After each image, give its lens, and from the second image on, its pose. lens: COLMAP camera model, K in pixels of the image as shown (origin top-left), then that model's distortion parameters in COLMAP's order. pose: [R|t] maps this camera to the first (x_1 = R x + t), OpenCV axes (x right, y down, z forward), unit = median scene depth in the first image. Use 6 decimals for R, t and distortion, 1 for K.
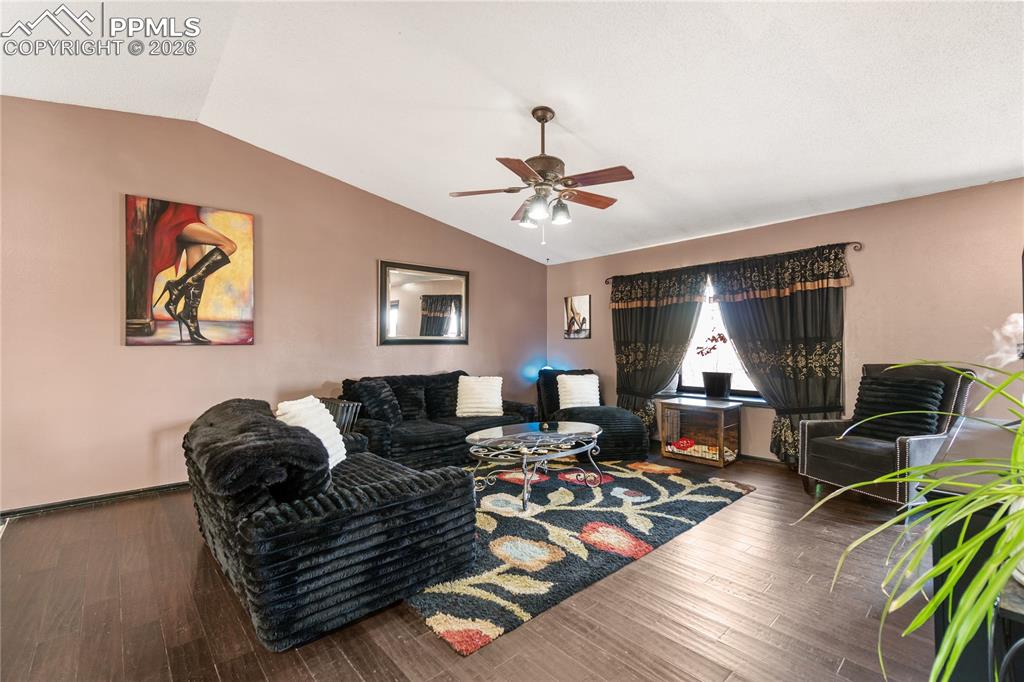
lens RADIAL K [[442.8, 0, 510.3], [0, 442.8, 342.6], [0, 0, 1]] dist [-0.000190, 0.000340]
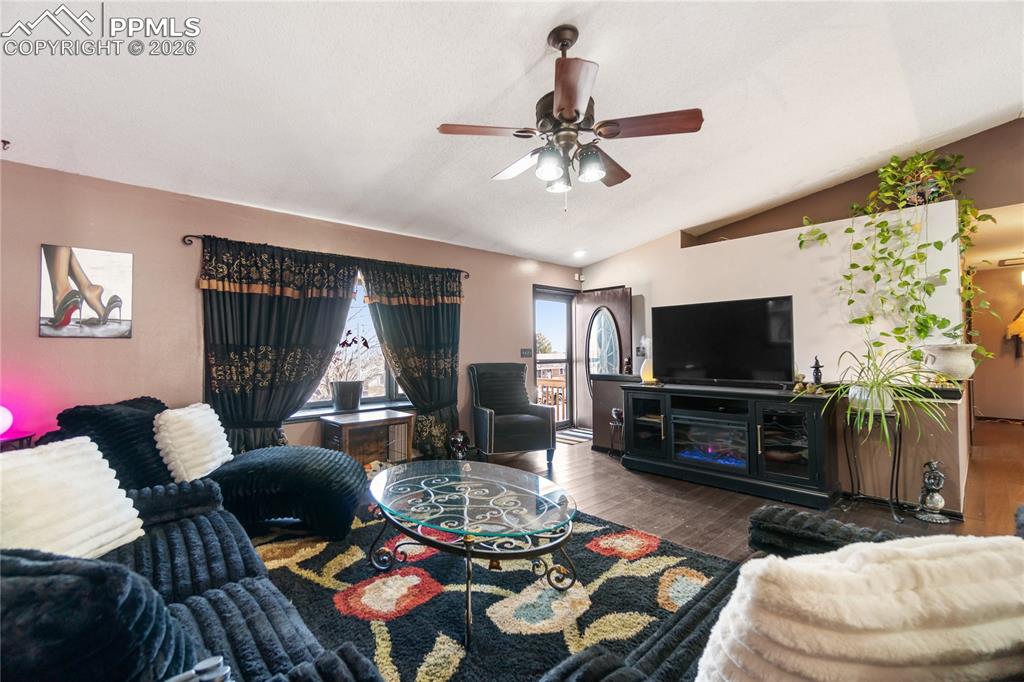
lens RADIAL K [[442.8, 0, 505.9], [0, 442.8, 336.9], [0, 0, 1]] dist [-0.000190, 0.000340]
pose [[-0.013038, 0.031179, 0.999429, -0.531587], [0.001878, 0.999513, -0.031157, 0.009600], [-0.999913, 0.001470, -0.013090, 0.886857]]
